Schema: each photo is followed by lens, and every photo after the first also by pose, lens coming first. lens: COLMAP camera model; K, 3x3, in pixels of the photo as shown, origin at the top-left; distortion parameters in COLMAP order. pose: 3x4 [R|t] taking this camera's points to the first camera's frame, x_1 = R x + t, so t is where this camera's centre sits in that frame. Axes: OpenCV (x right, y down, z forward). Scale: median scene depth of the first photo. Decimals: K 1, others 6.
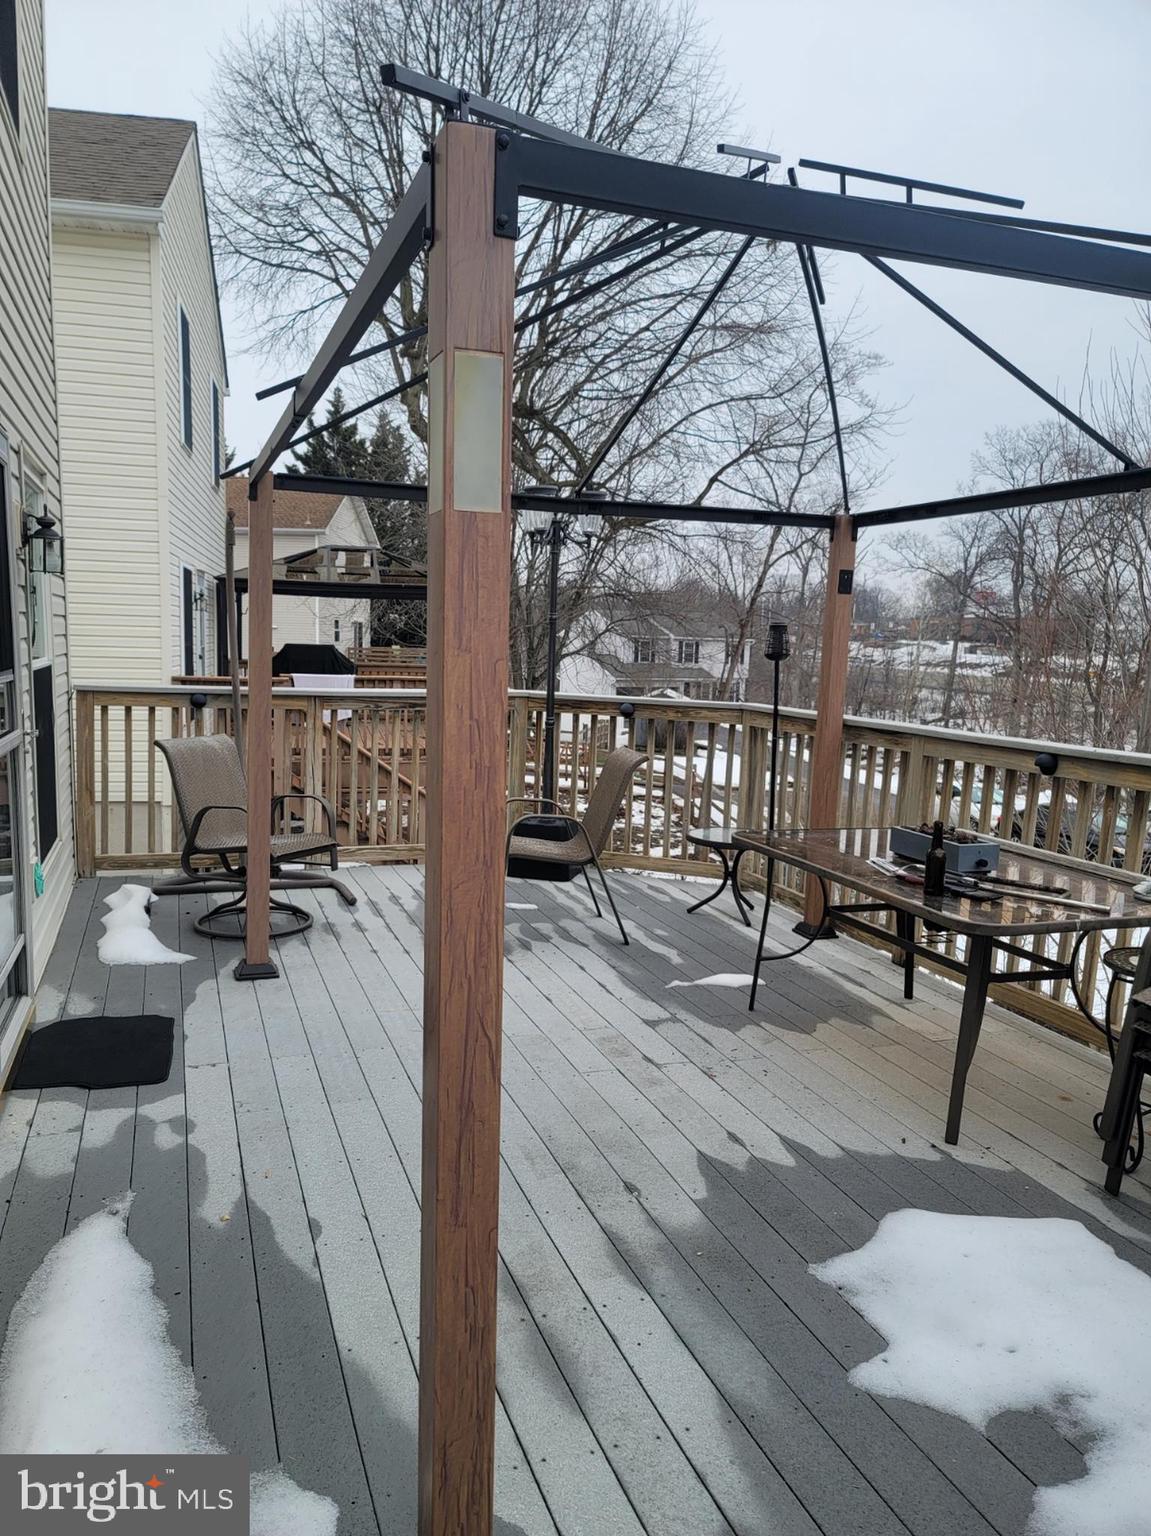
lens RADIAL K [[1134.7, 0, 573.9], [0, 1134.7, 770.5], [0, 0, 1]] dist [0.067280, -0.026335]
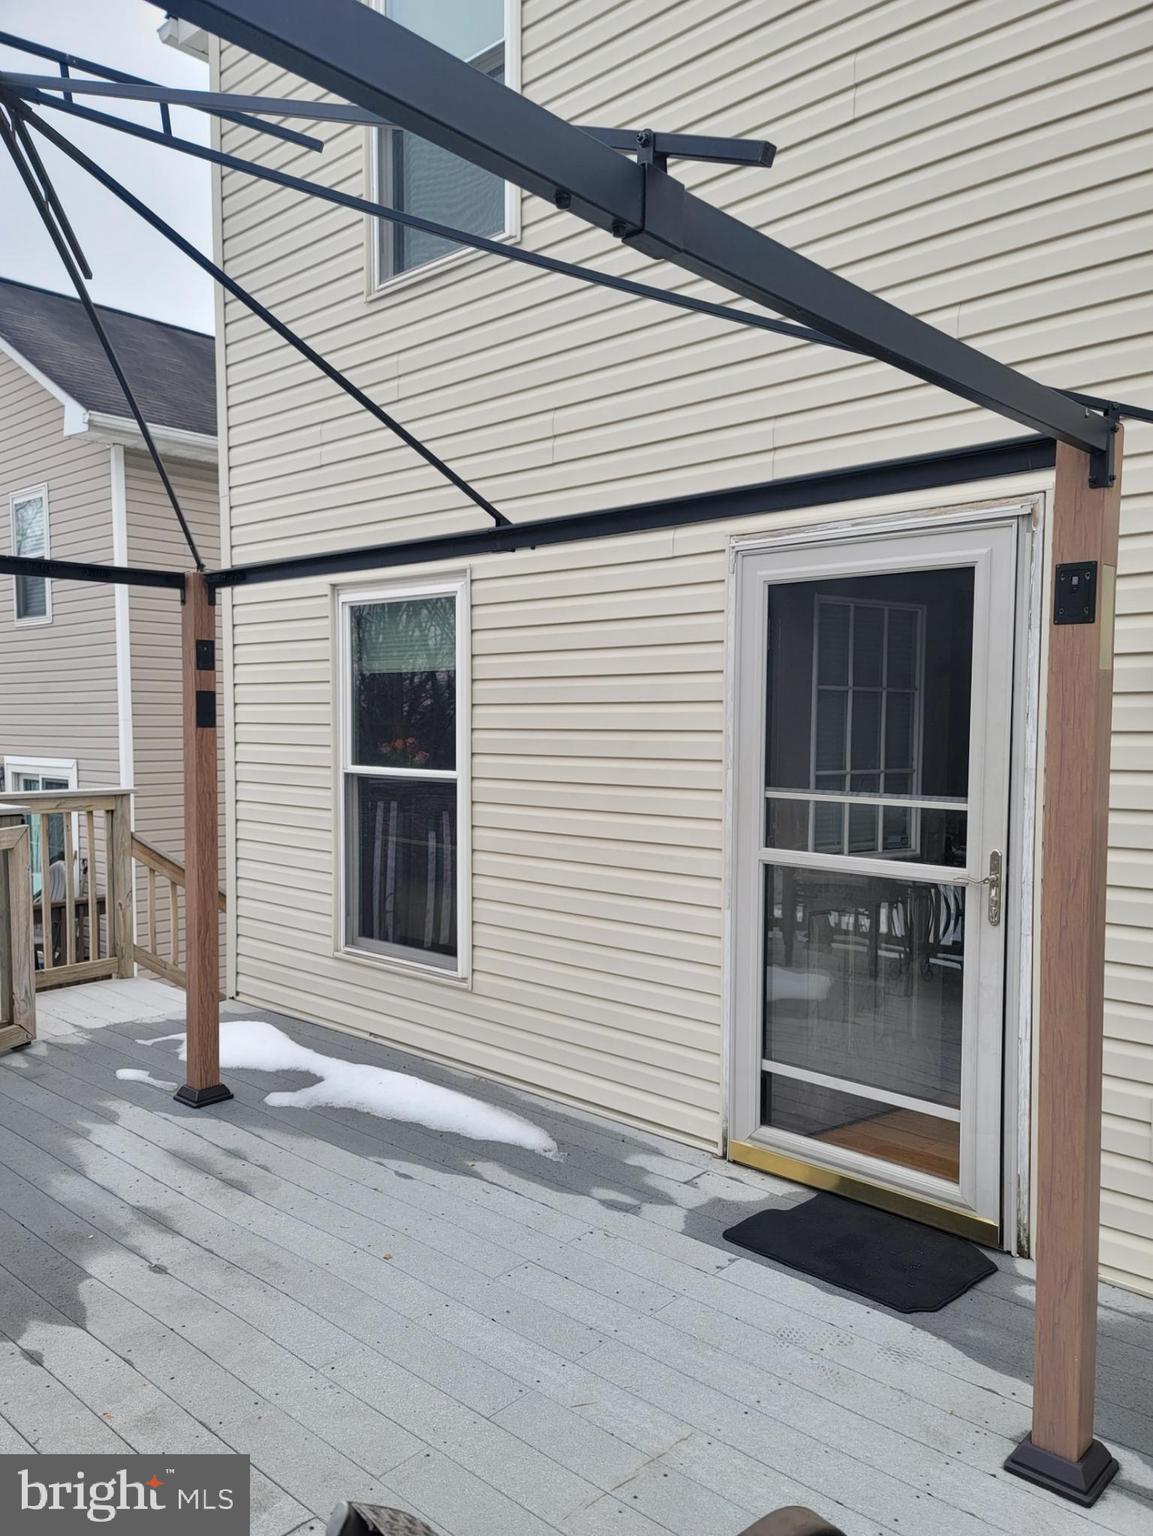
lens RADIAL K [[1134.7, 0, 577.4], [0, 1134.7, 771.2], [0, 0, 1]] dist [0.067280, -0.026335]
pose [[-0.887599, 0.000860, -0.460616, 0.206810], [-0.072758, 0.987182, 0.142047, -0.270355], [0.454834, 0.159594, -0.876160, 2.137918]]
